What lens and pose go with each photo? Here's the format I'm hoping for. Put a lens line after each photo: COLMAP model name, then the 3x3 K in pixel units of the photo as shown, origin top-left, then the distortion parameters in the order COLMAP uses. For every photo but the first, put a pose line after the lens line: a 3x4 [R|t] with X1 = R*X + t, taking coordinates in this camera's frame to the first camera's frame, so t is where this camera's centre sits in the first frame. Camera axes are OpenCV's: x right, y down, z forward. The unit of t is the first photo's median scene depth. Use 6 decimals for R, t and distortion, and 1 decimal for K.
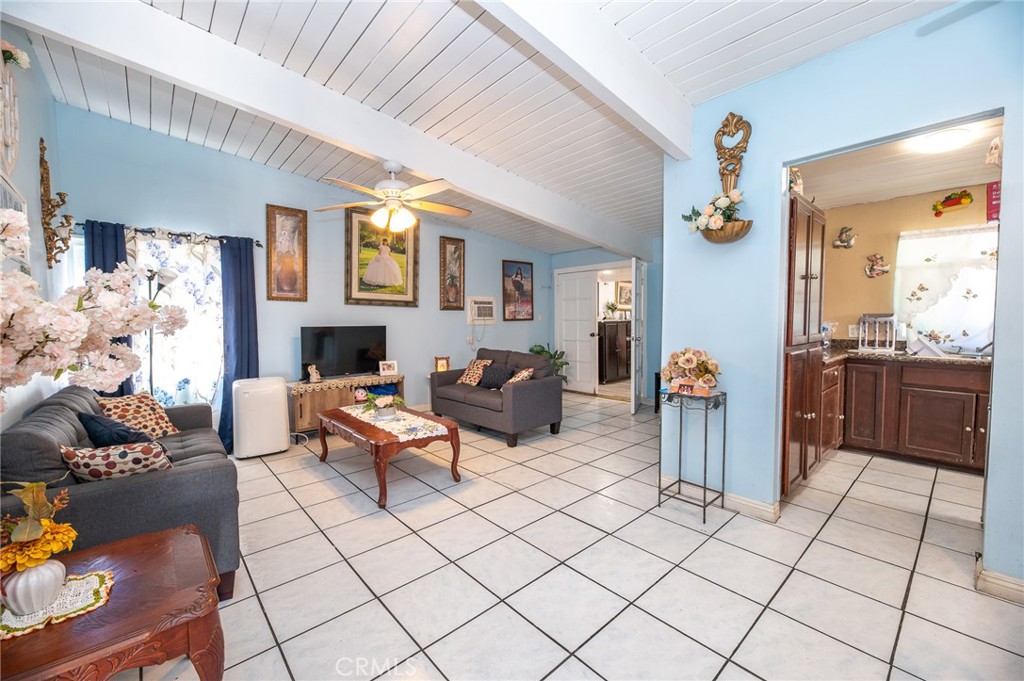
lens RADIAL K [[409.3, 0, 518.7], [0, 409.3, 336.7], [0, 0, 1]] dist [0.004772, -0.005440]
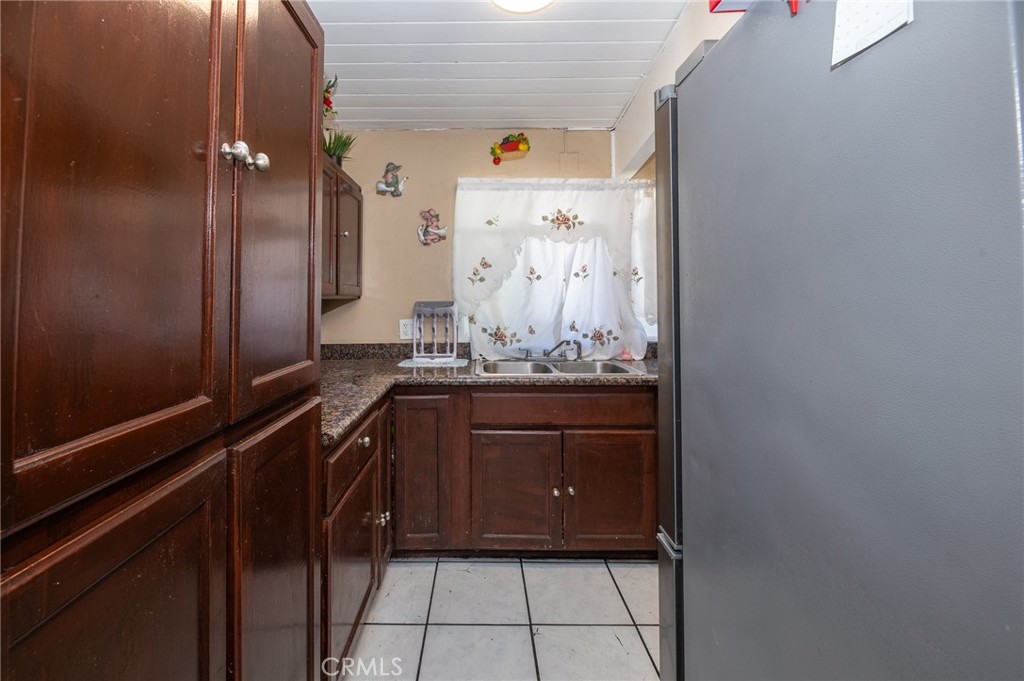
lens RADIAL K [[409.3, 0, 474.7], [0, 409.3, 295.5], [0, 0, 1]] dist [0.004772, -0.005440]
pose [[0.679419, 0.016954, 0.733555, 0.470939], [0.034351, 0.997902, -0.054879, -0.029626], [-0.732946, 0.062484, 0.677411, 0.545755]]
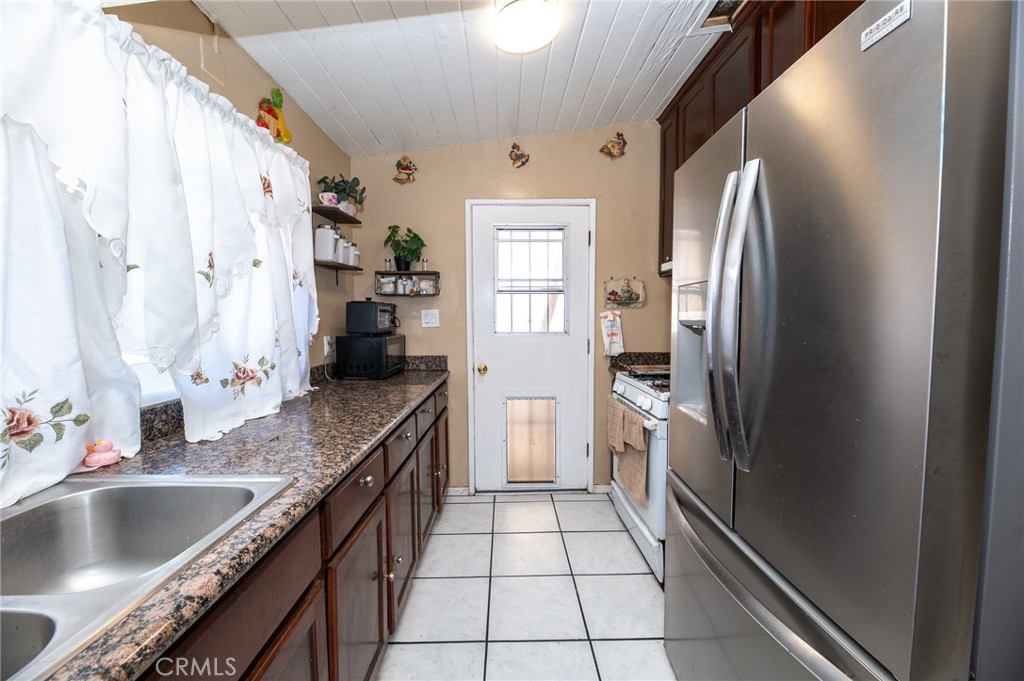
lens RADIAL K [[409.3, 0, 530.6], [0, 409.3, 343.0], [0, 0, 1]] dist [0.004772, -0.005440]
pose [[-0.754531, -0.031794, 0.655494, 0.739484], [0.039041, 0.994882, 0.093195, -0.047799], [-0.655102, 0.095910, -0.749428, 0.830151]]
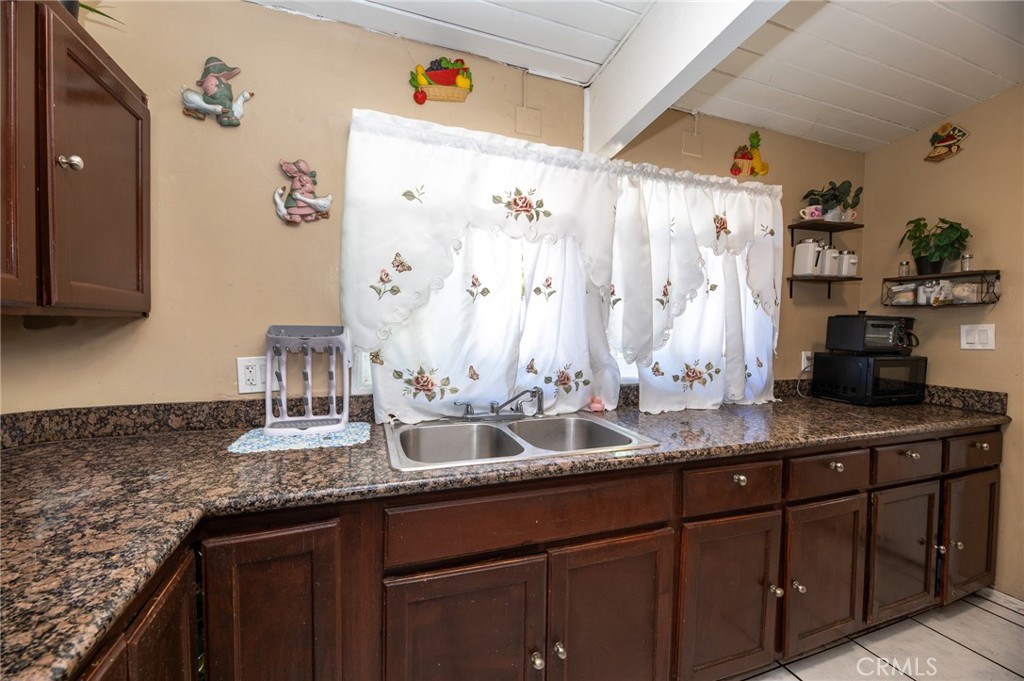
lens RADIAL K [[409.3, 0, 505.7], [0, 409.3, 345.2], [0, 0, 1]] dist [0.004772, -0.005440]
pose [[0.391707, -0.026927, 0.919696, 0.637886], [0.024127, 0.999529, 0.018988, -0.043264], [-0.919773, 0.014752, 0.392172, 0.728119]]
